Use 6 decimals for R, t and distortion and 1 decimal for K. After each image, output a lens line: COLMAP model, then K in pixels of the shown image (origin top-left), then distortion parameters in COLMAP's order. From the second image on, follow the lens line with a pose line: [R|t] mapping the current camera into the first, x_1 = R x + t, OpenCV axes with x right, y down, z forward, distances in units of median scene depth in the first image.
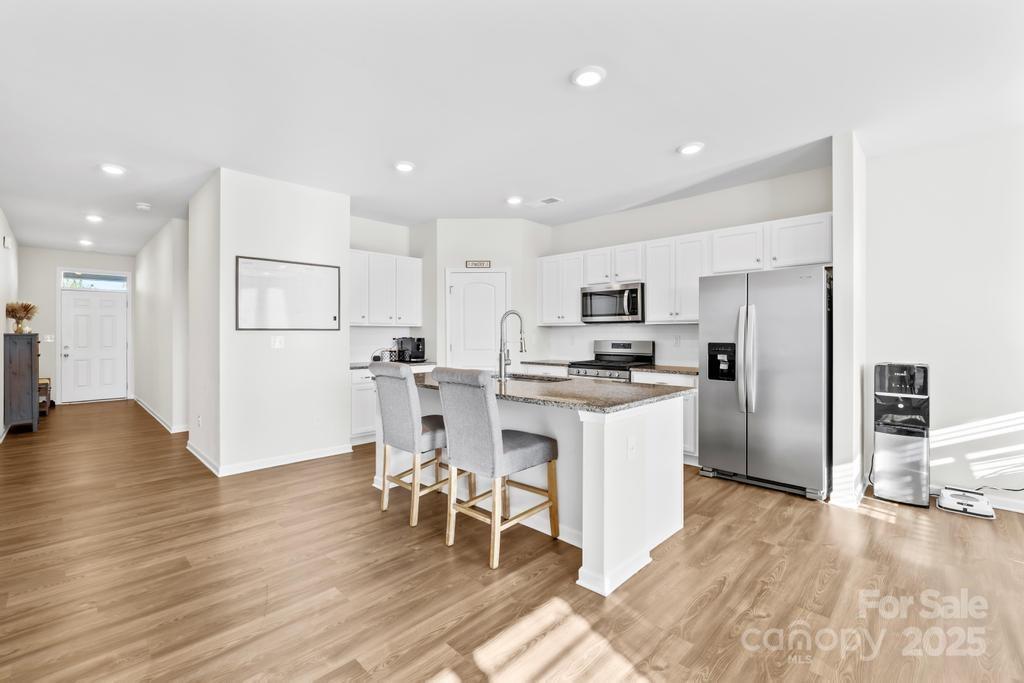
lens RADIAL K [[439.4, 0, 482.6], [0, 439.4, 346.1], [0, 0, 1]] dist [-0.003544, 0.001579]
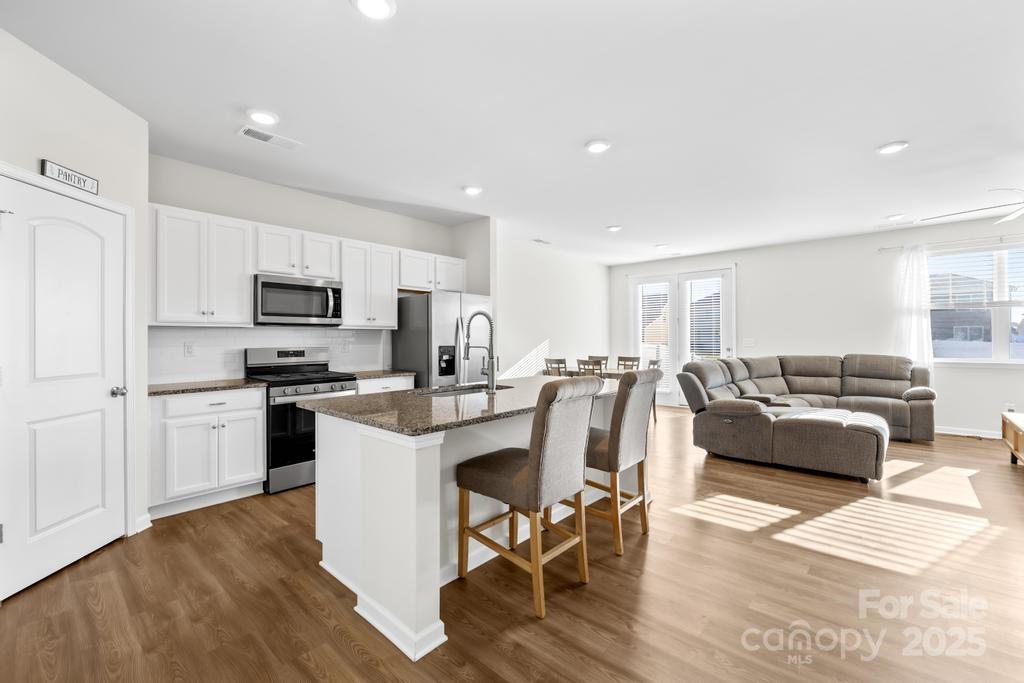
lens RADIAL K [[439.4, 0, 512.2], [0, 439.4, 340.7], [0, 0, 1]] dist [-0.003544, 0.001579]
pose [[-0.099638, -0.005348, 0.995009, -0.559776], [0.029752, 0.999522, 0.008351, -0.021032], [-0.994579, 0.030436, -0.099431, 0.723284]]
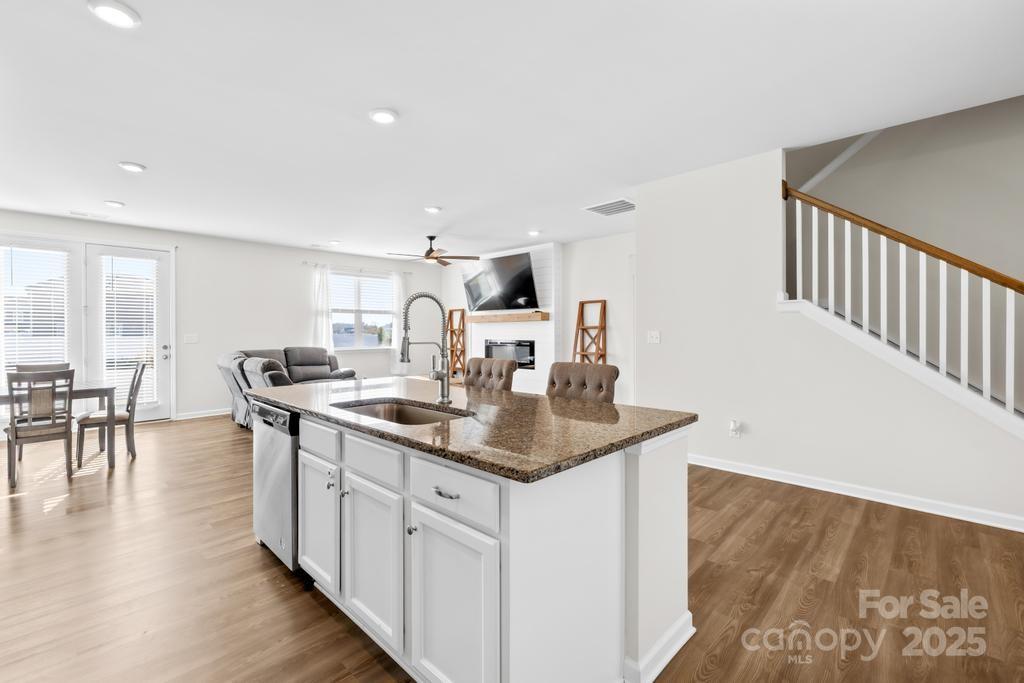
lens RADIAL K [[456.4, 0, 494.4], [0, 456.4, 329.1], [0, 0, 1]] dist [-0.021167, -0.000430]
pose [[-0.999608, 0.005622, -0.027428, -0.021105], [0.004978, 0.999712, 0.023472, -0.032103], [0.027552, 0.023326, -0.999348, 1.148071]]
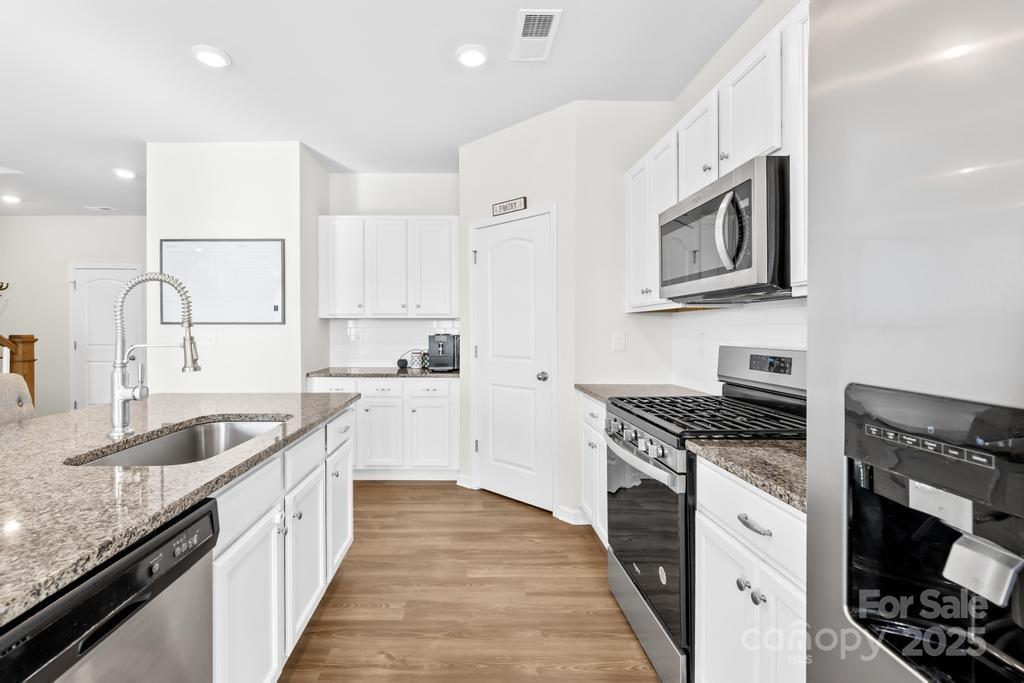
lens RADIAL K [[456.4, 0, 469.5], [0, 456.4, 332.4], [0, 0, 1]] dist [-0.021167, -0.000430]
pose [[0.733039, 0.004753, -0.680170, 0.412724], [-0.020220, 0.999686, -0.014806, -0.016340], [0.679886, 0.024607, 0.732905, 0.629073]]
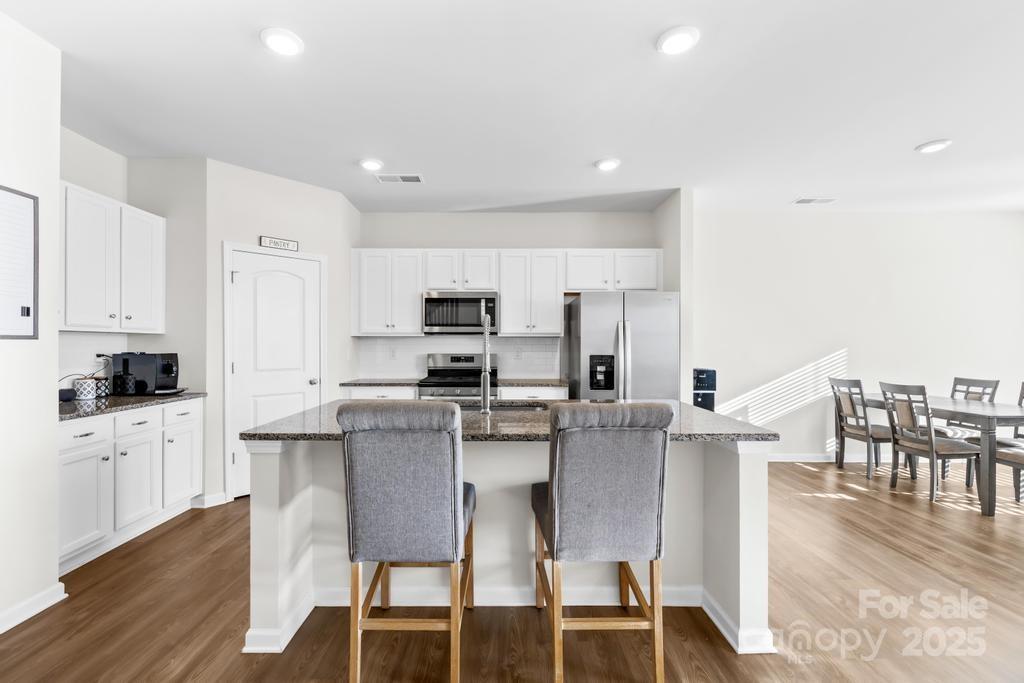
lens RADIAL K [[439.4, 0, 495.4], [0, 439.4, 348.6], [0, 0, 1]] dist [-0.003544, 0.001579]
pose [[0.687617, -0.004240, 0.726061, -0.317913], [0.018708, 0.999754, -0.011879, -0.011844], [-0.725833, 0.021751, 0.687527, 0.347260]]
